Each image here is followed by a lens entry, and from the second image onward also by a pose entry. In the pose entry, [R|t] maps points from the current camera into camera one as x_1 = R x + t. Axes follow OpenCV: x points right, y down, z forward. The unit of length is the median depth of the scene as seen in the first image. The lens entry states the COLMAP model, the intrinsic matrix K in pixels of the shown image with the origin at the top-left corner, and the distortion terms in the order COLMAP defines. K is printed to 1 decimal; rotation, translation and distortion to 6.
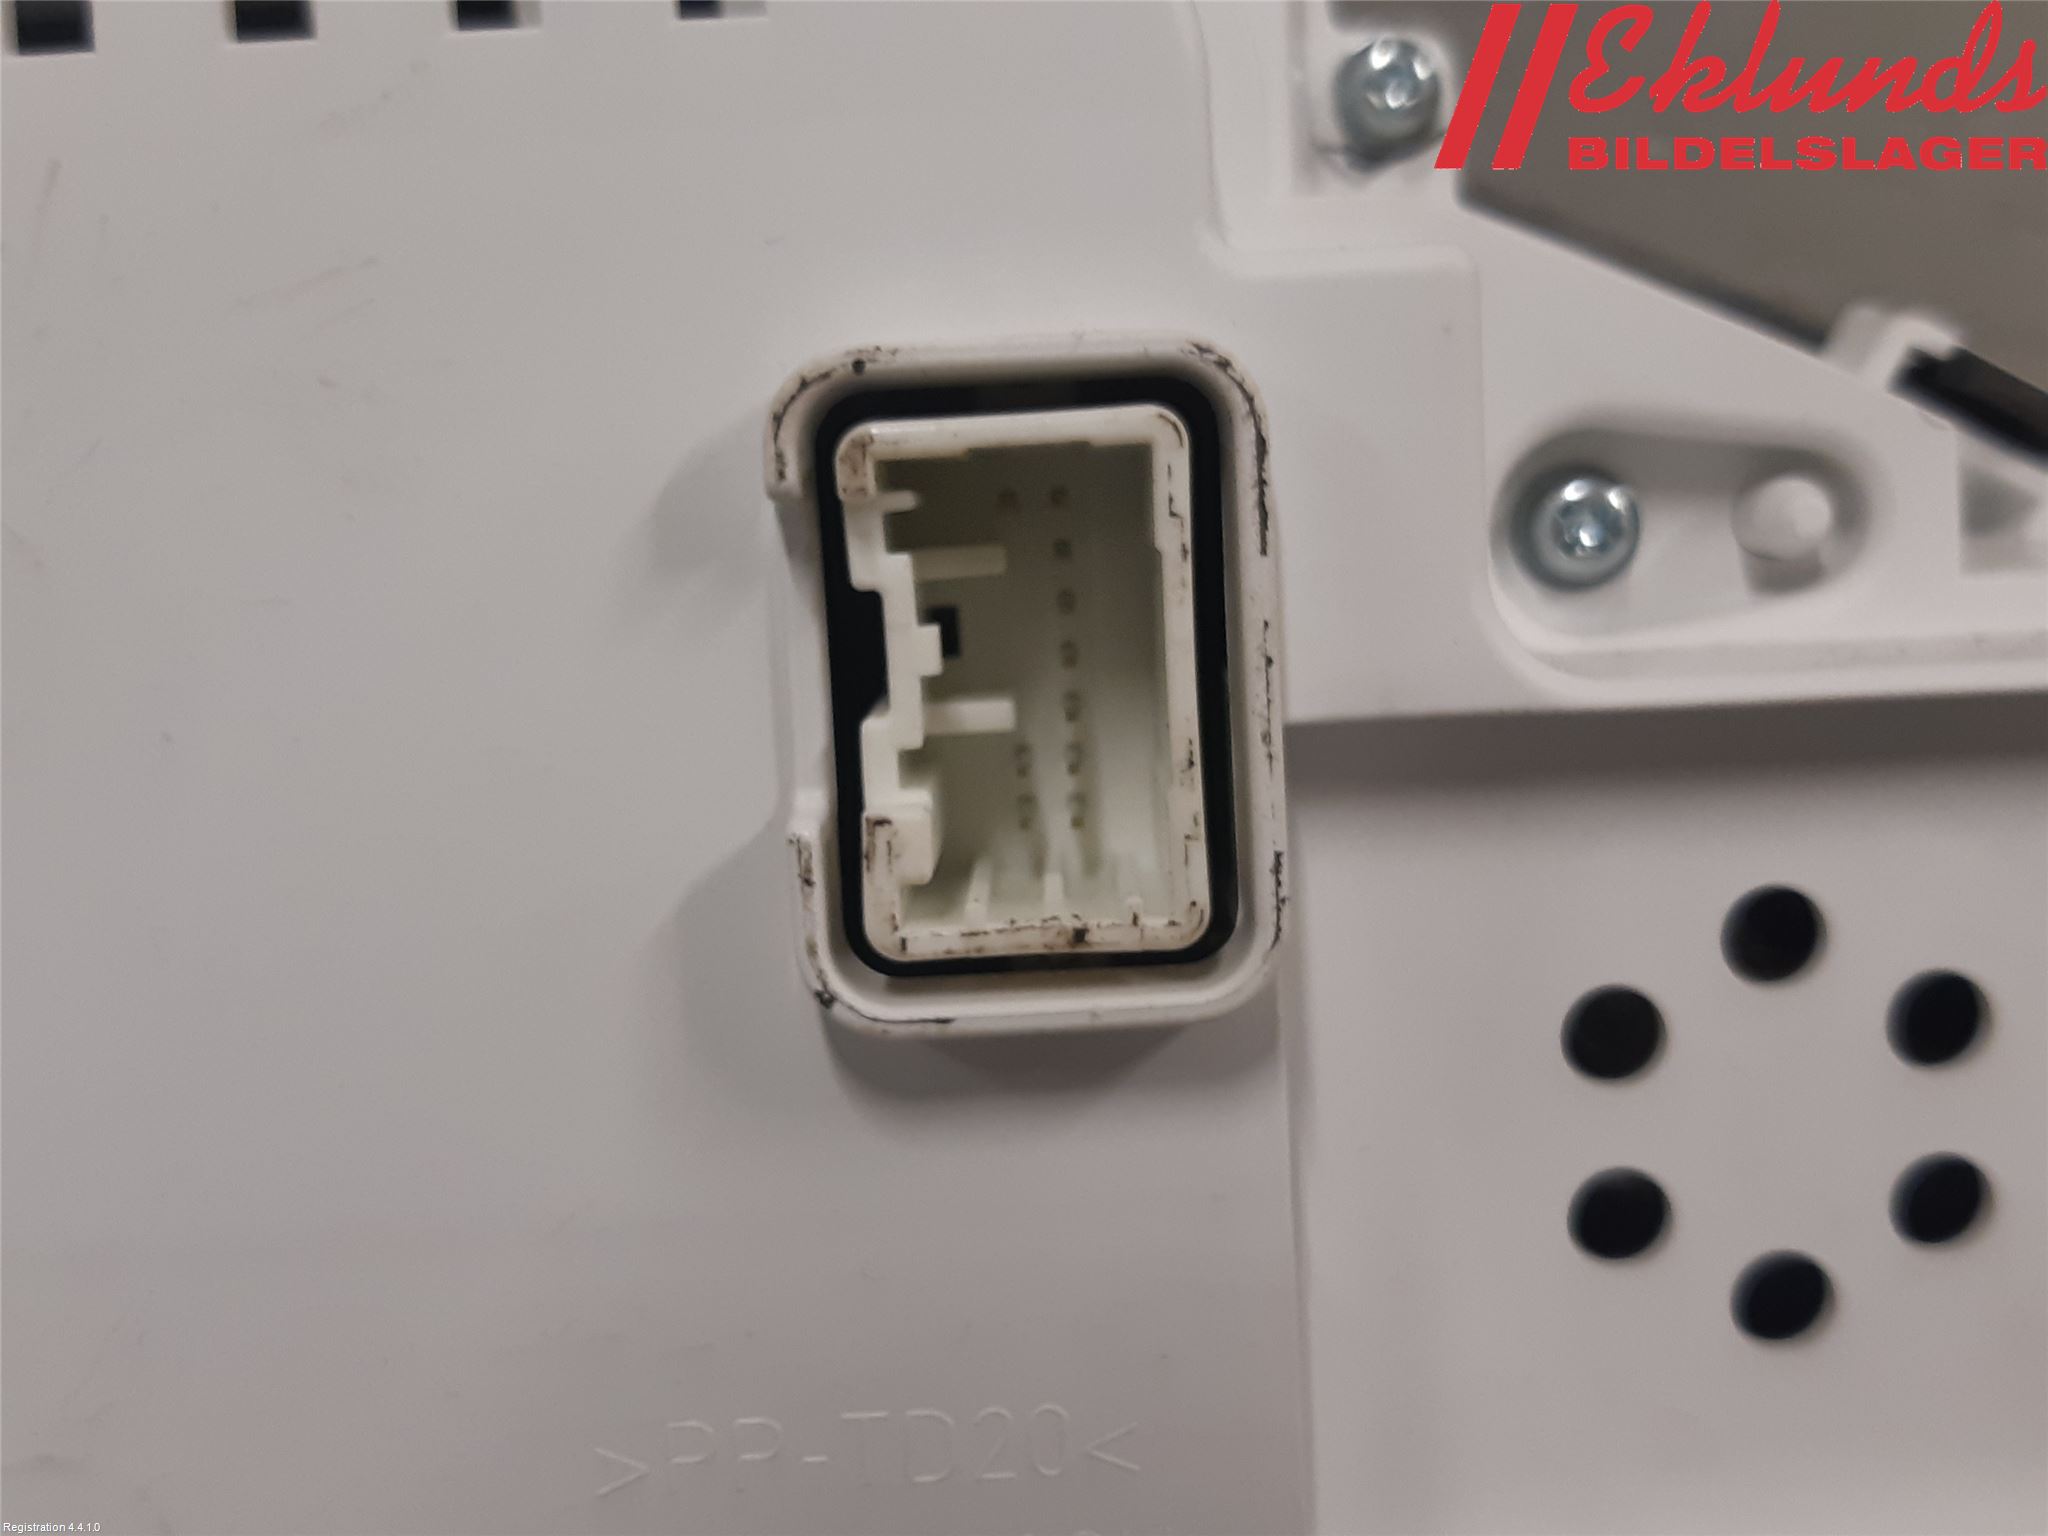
lens RADIAL K [[2764.5, 0, 947.6], [0, 2764.5, 768.5], [0, 0, 1]] dist [0.016099, 0.006491]
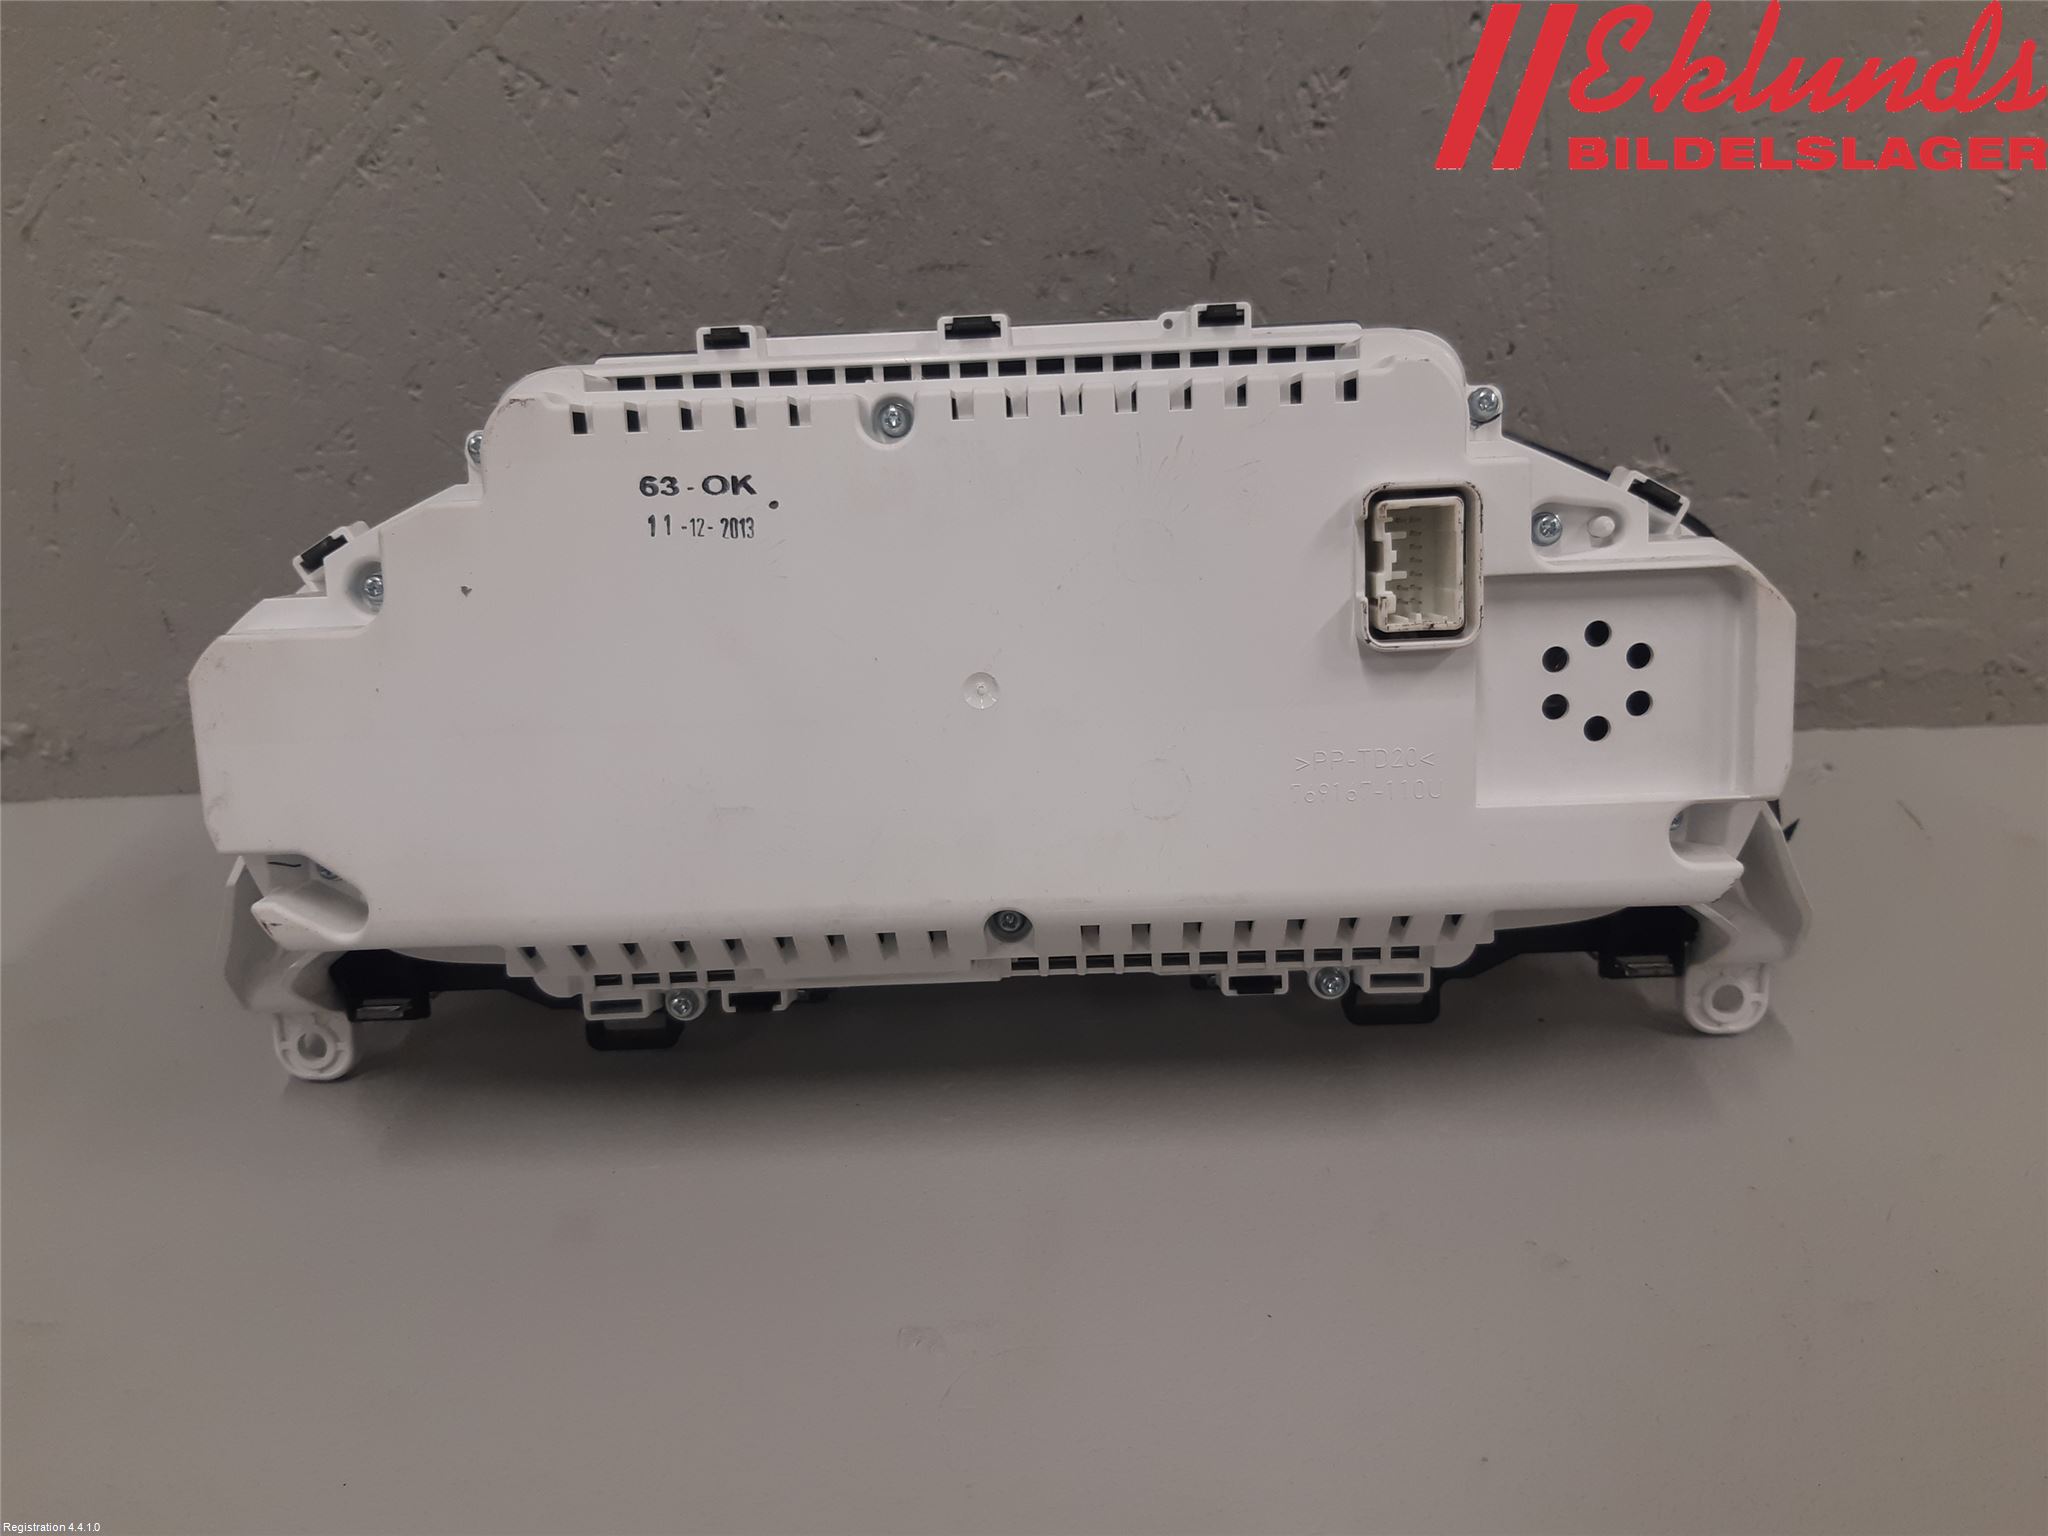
lens RADIAL K [[1594.7, 0, 1024.0], [0, 1594.7, 768.0], [0, 0, 1]] dist [0.050197, -0.121621]
pose [[0.999946, 0.008561, -0.005841, -0.532554], [-0.008279, 0.998874, 0.046719, 0.162163], [0.006235, -0.046668, 0.998891, -1.364594]]
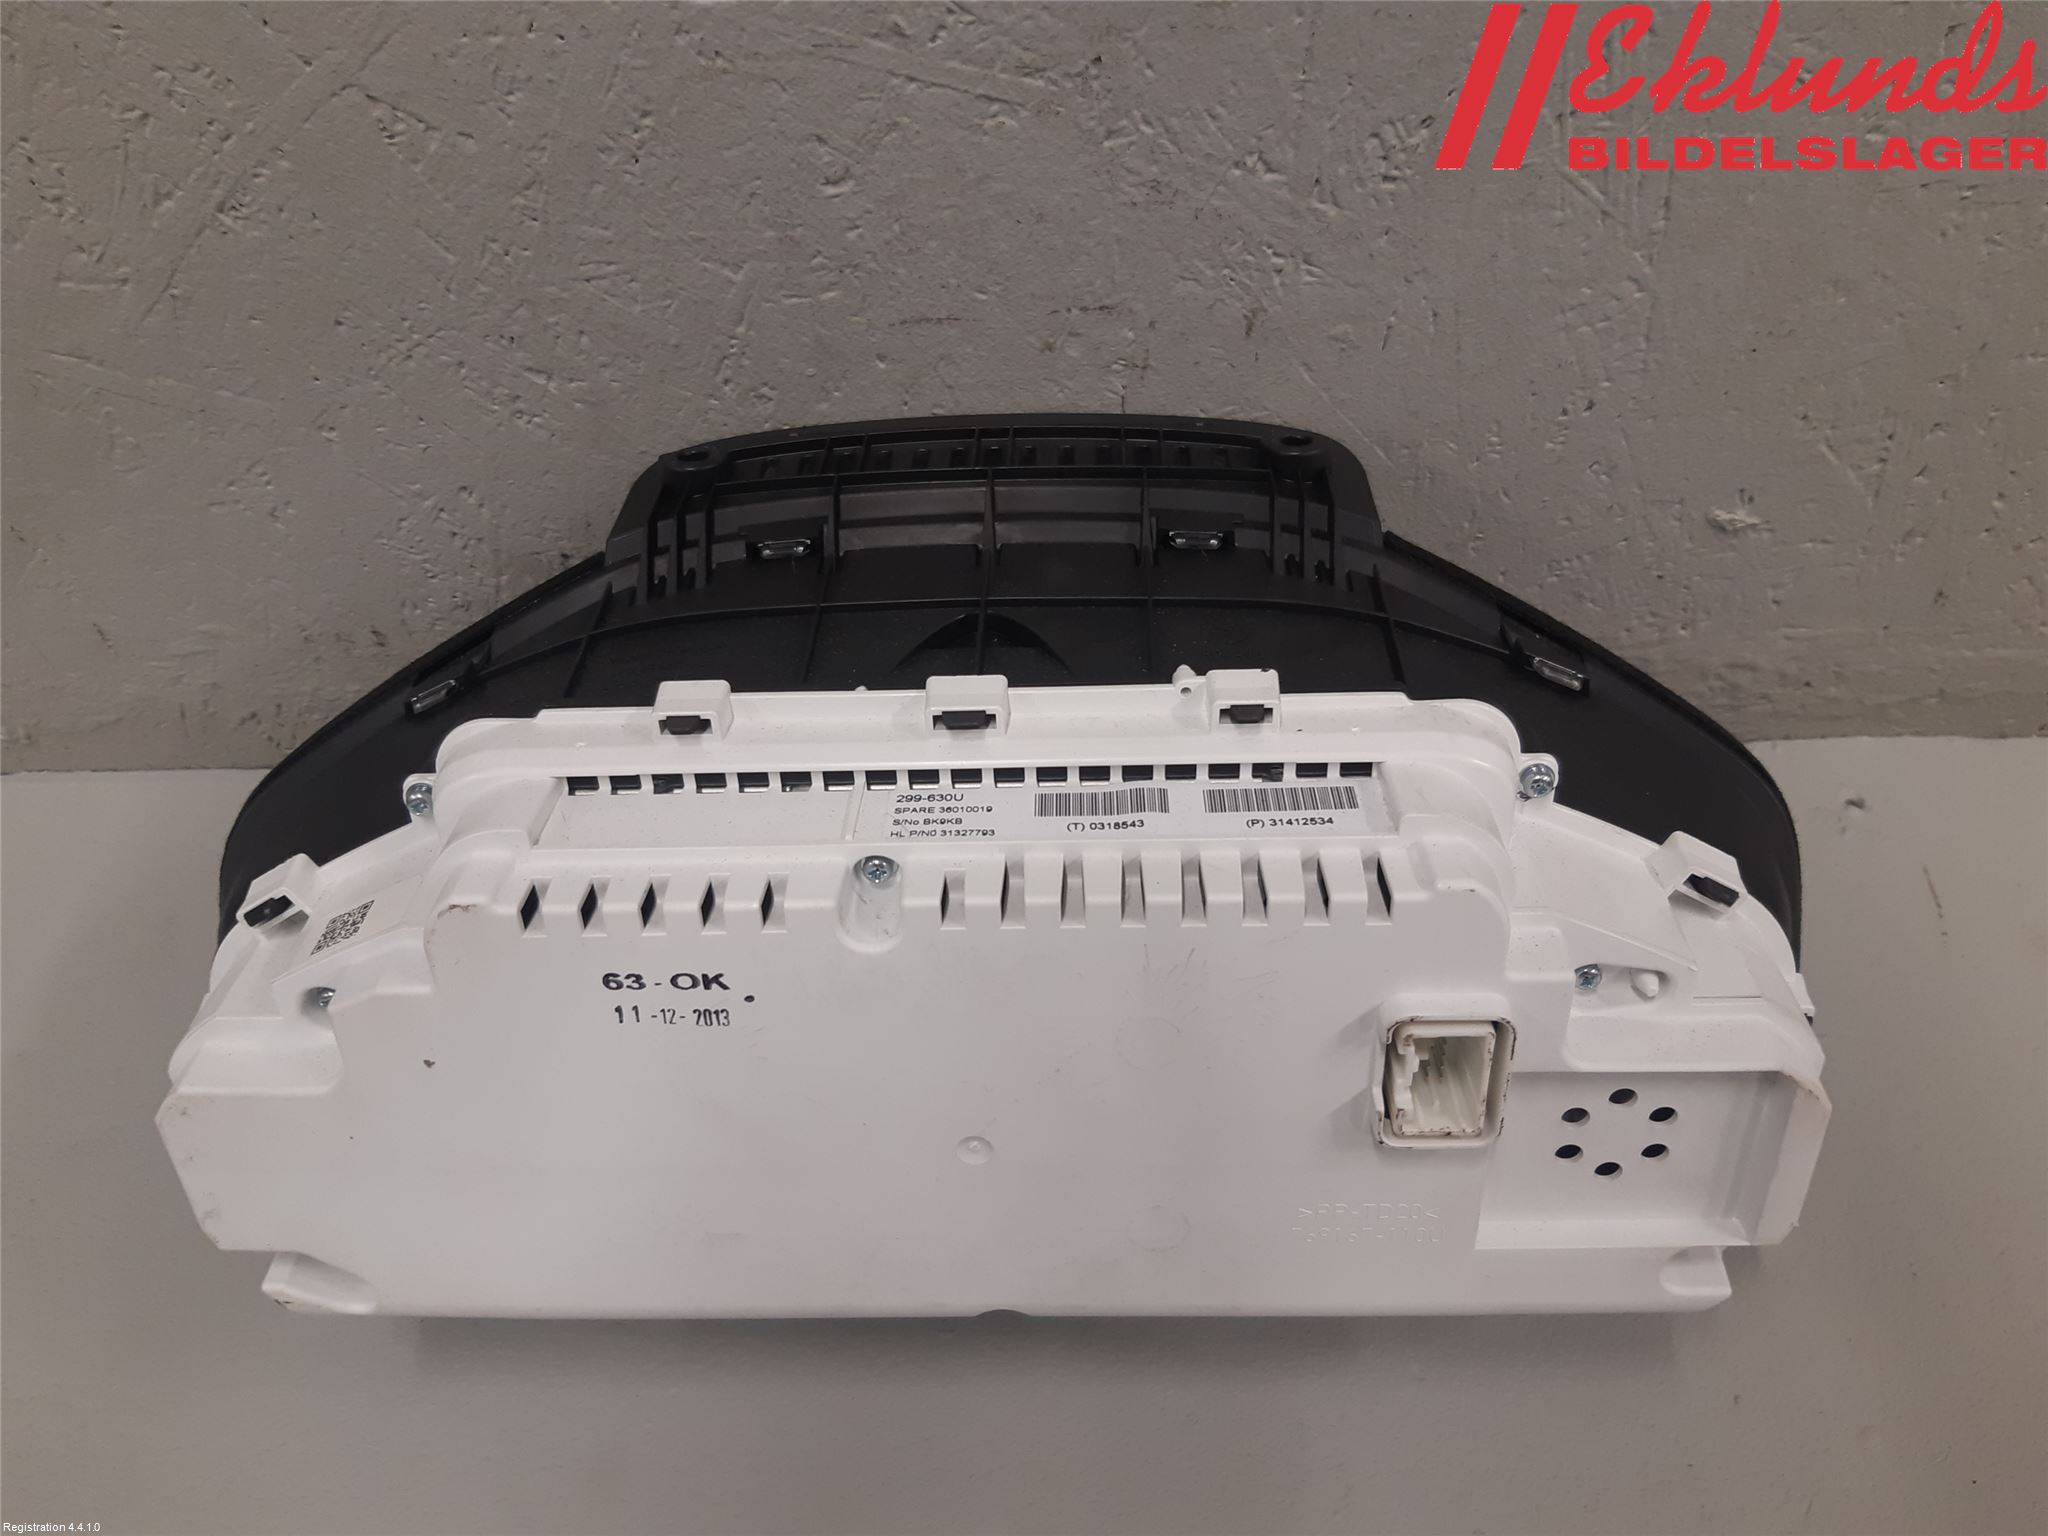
lens RADIAL K [[1594.7, 0, 1024.0], [0, 1594.7, 768.0], [0, 0, 1]] dist [0.050197, -0.121621]
pose [[0.999864, 0.015916, -0.004341, -0.540145], [-0.012543, 0.904345, 0.426619, -1.338928], [0.010715, -0.426506, 0.904421, -0.823746]]
